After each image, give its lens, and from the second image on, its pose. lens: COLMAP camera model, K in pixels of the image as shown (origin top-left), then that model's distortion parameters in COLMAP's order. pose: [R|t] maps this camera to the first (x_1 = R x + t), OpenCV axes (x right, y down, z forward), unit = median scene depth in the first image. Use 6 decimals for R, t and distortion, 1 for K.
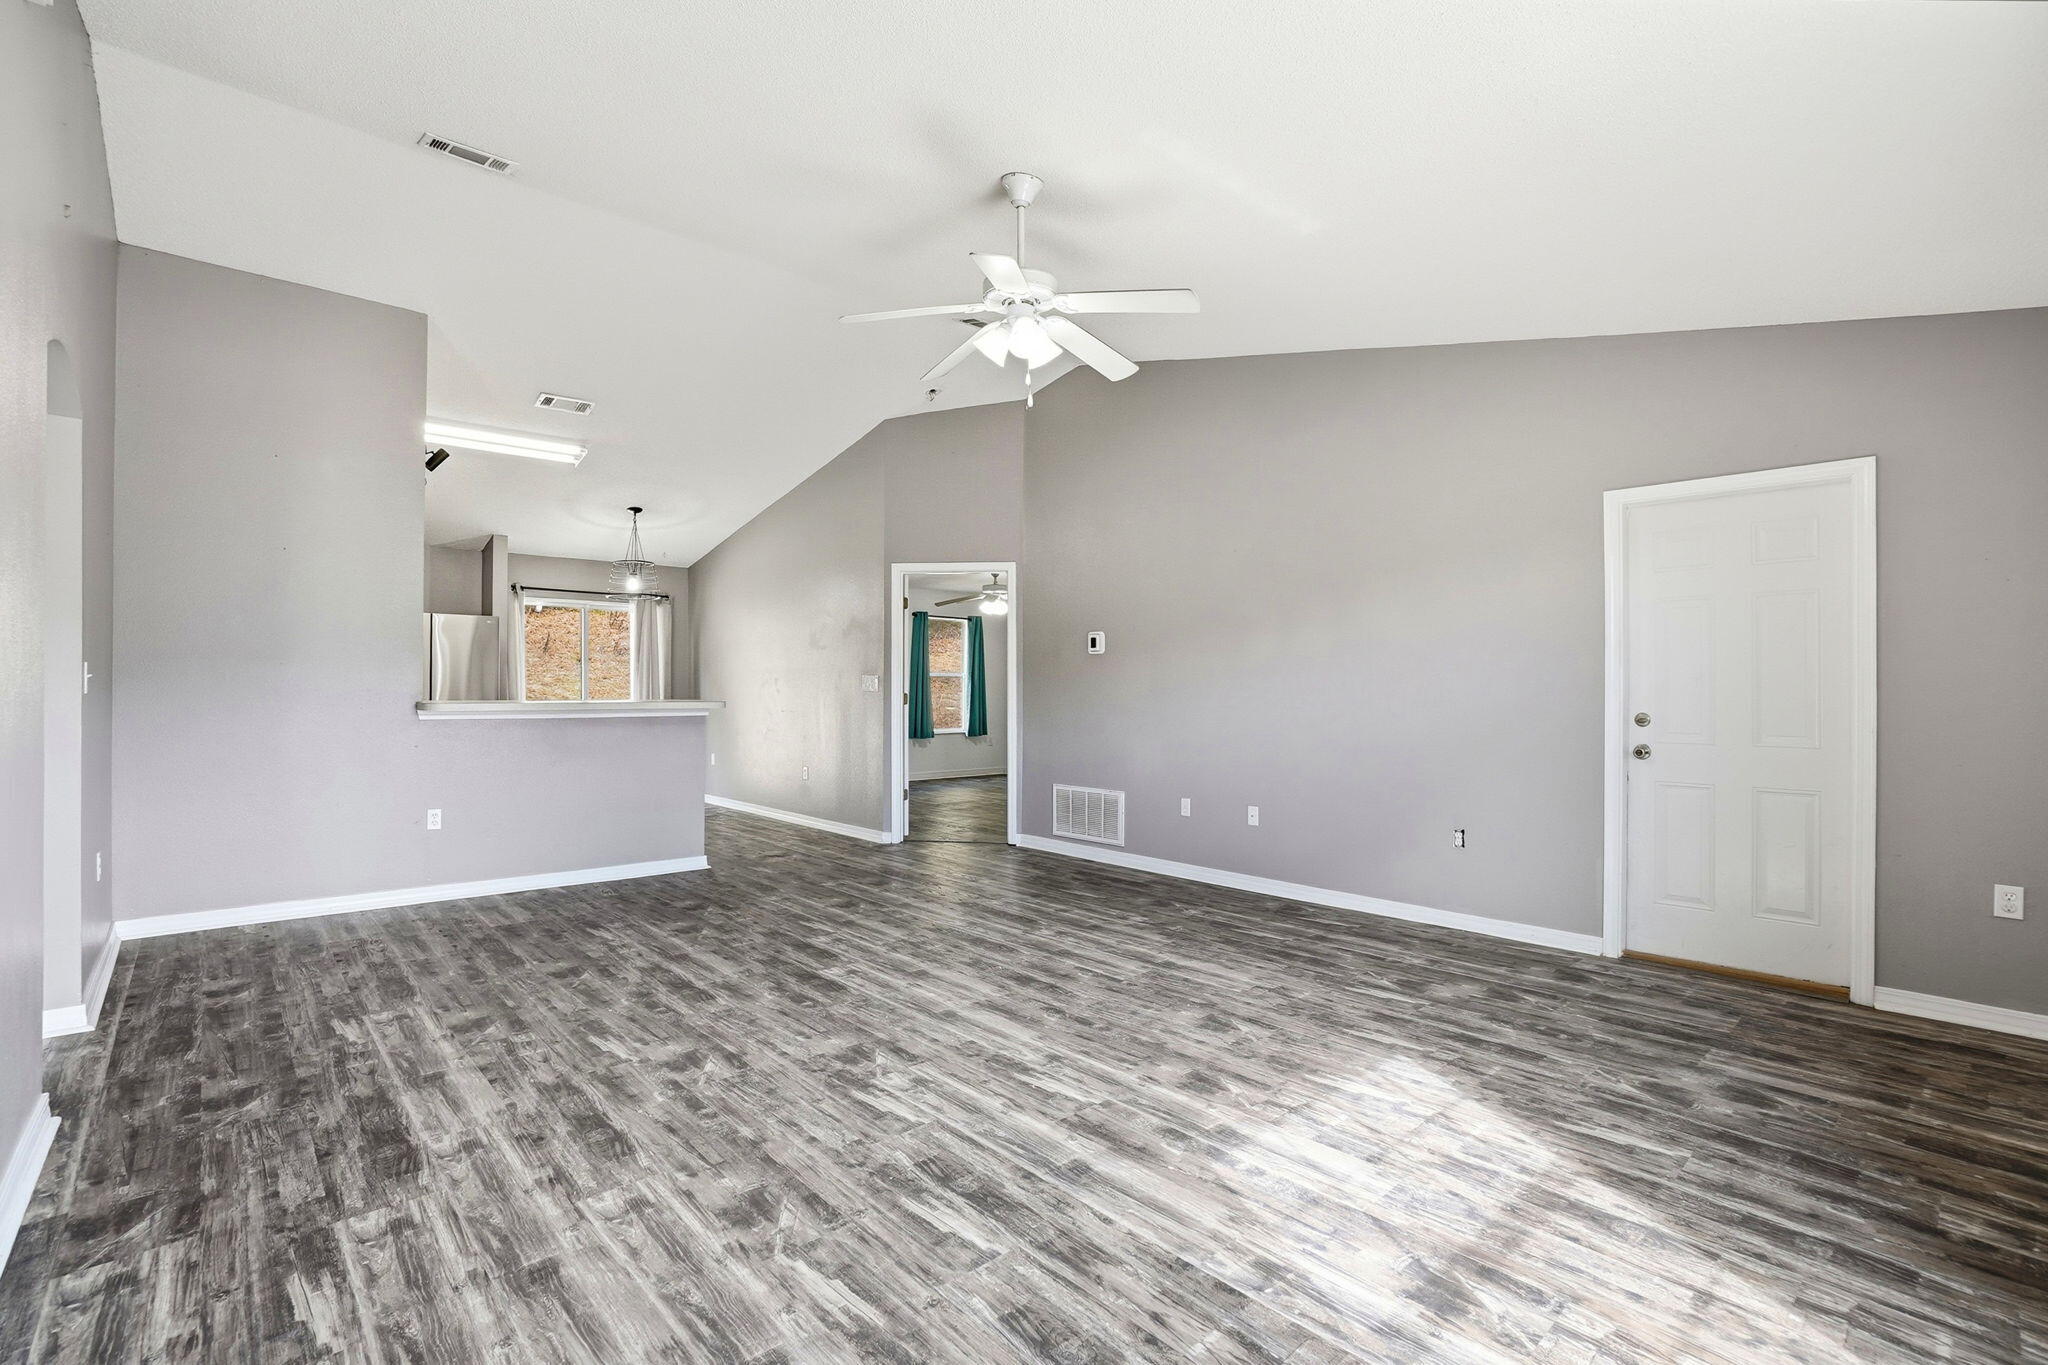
lens RADIAL K [[930.6, 0, 1015.6], [0, 930.6, 685.2], [0, 0, 1]] dist [-0.062044, 0.021115]
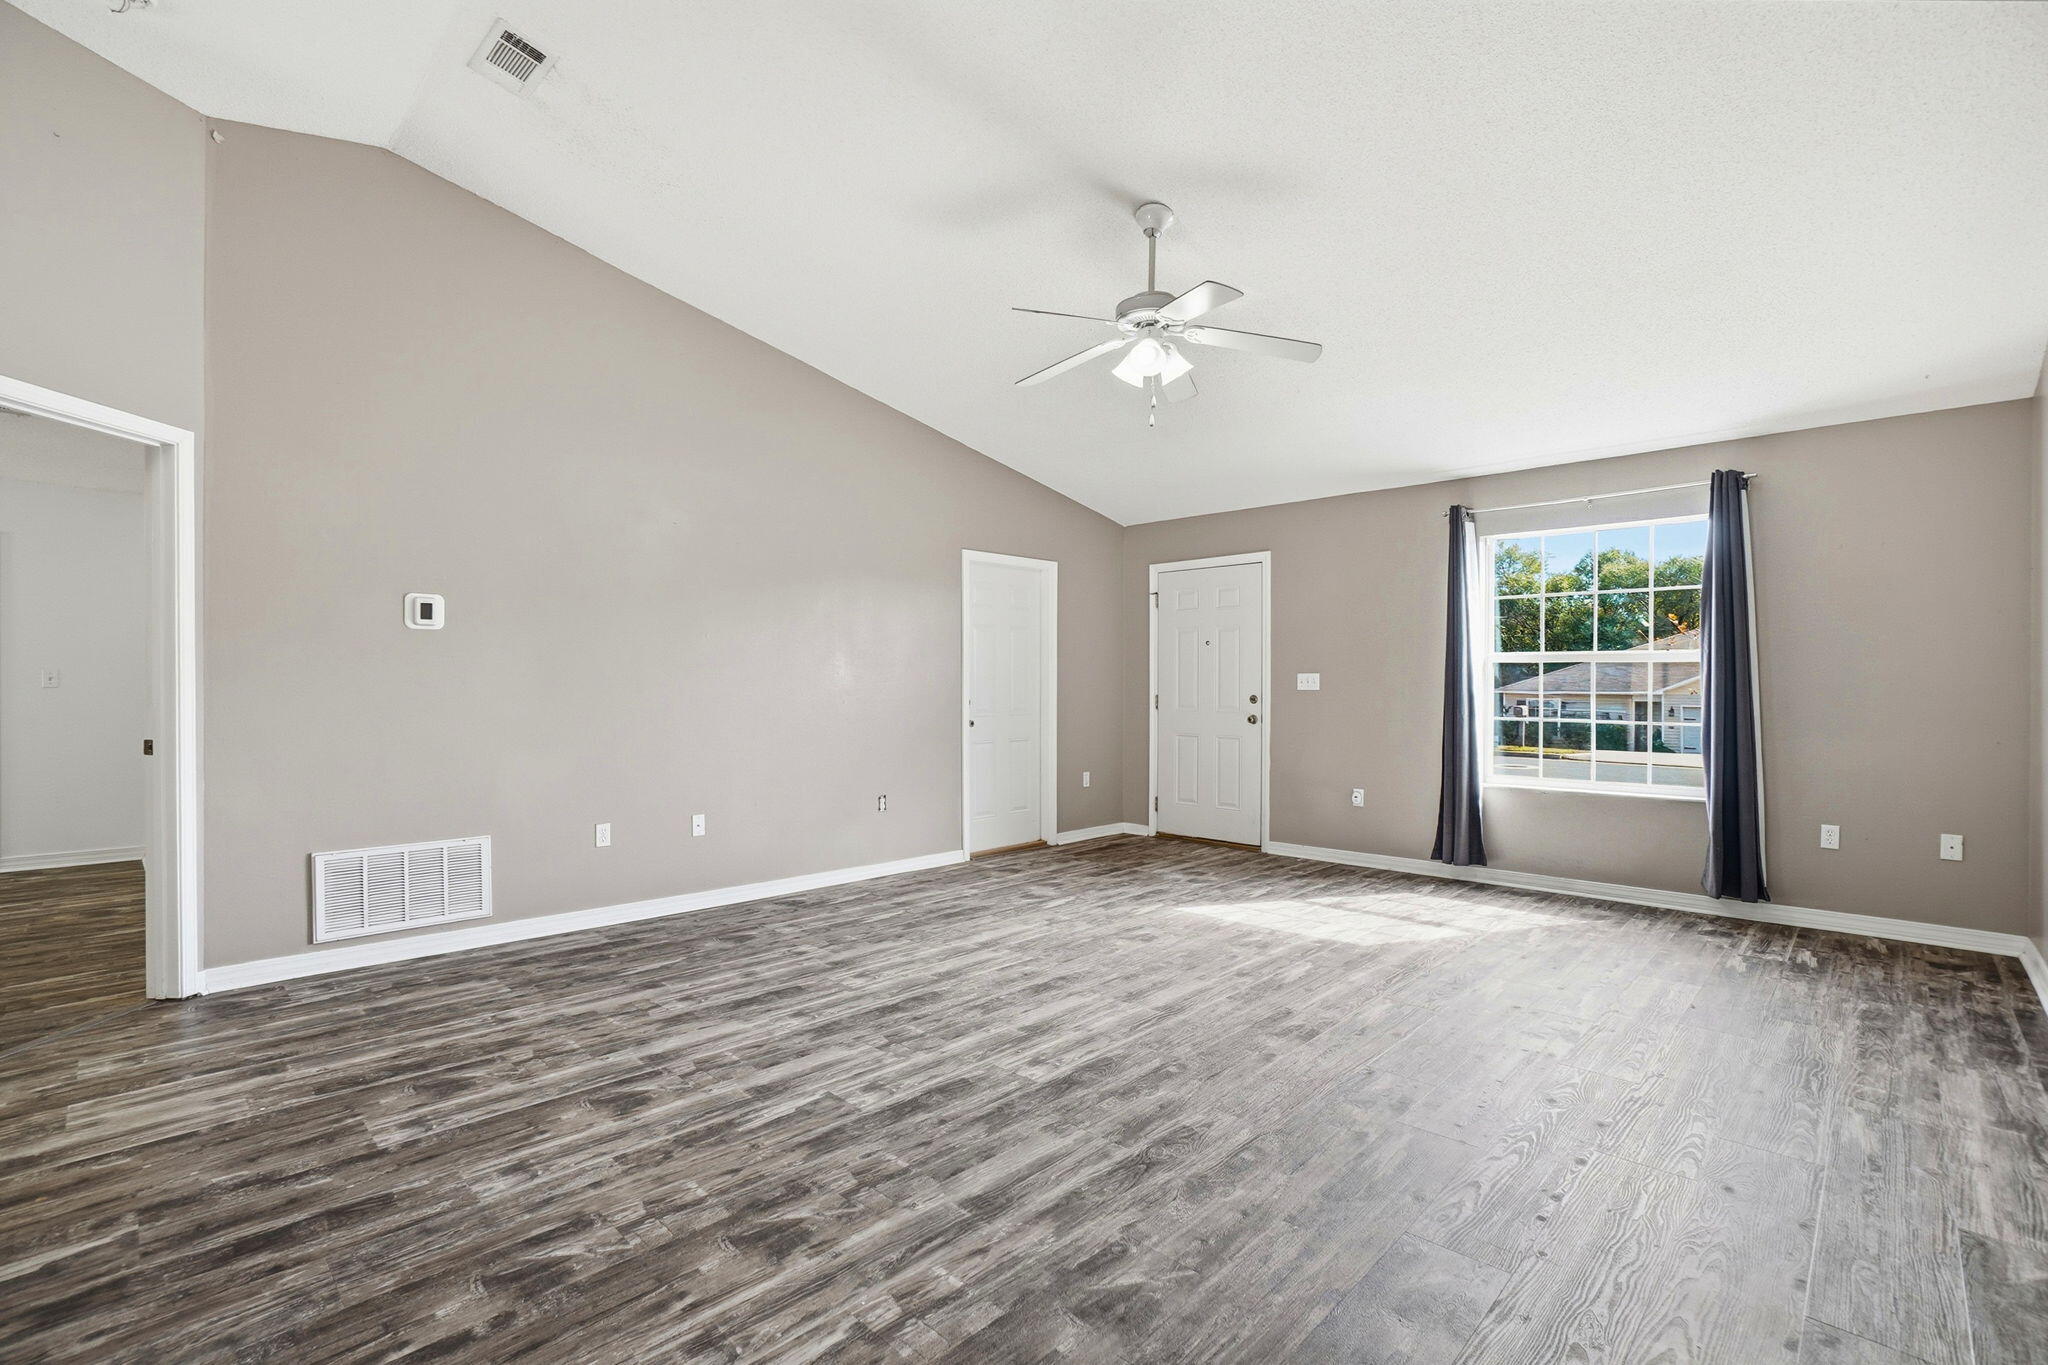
lens RADIAL K [[930.6, 0, 1015.6], [0, 930.6, 685.2], [0, 0, 1]] dist [-0.062044, 0.021115]
pose [[-0.057087, -0.007444, 0.998341, -1.071198], [-0.003105, 0.999969, 0.007279, -0.002403], [-0.998364, -0.002684, -0.057108, 1.230845]]
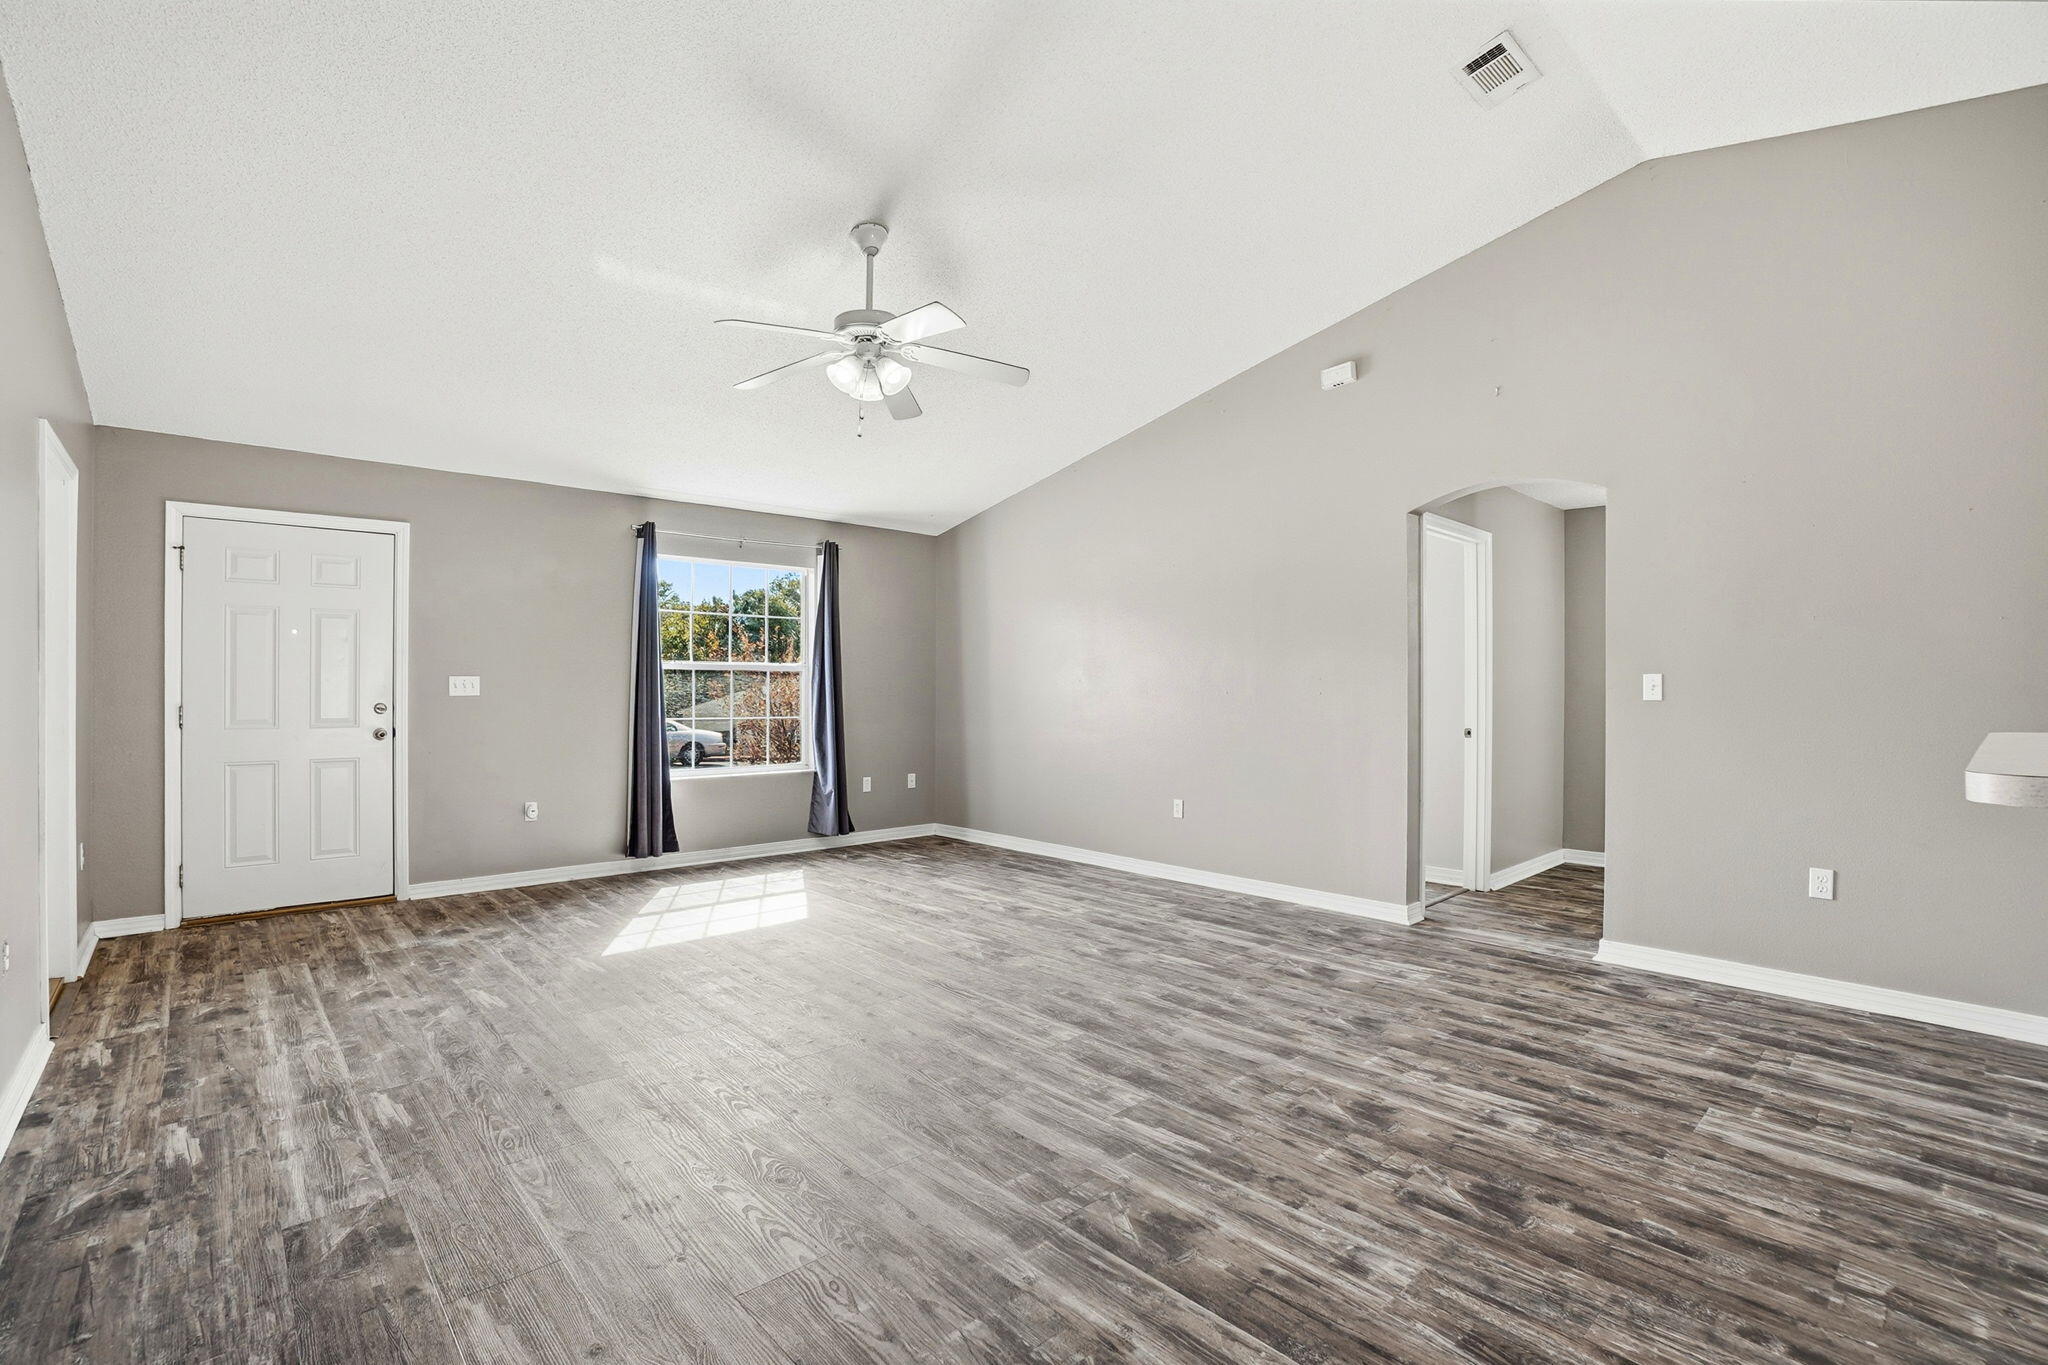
lens RADIAL K [[930.6, 0, 1015.6], [0, 930.6, 685.2], [0, 0, 1]] dist [-0.062044, 0.021115]
pose [[-0.999950, -0.008249, -0.005575, -0.168596], [-0.008226, 0.999957, -0.004174, -0.000074], [0.005609, -0.004128, -0.999976, 2.129305]]
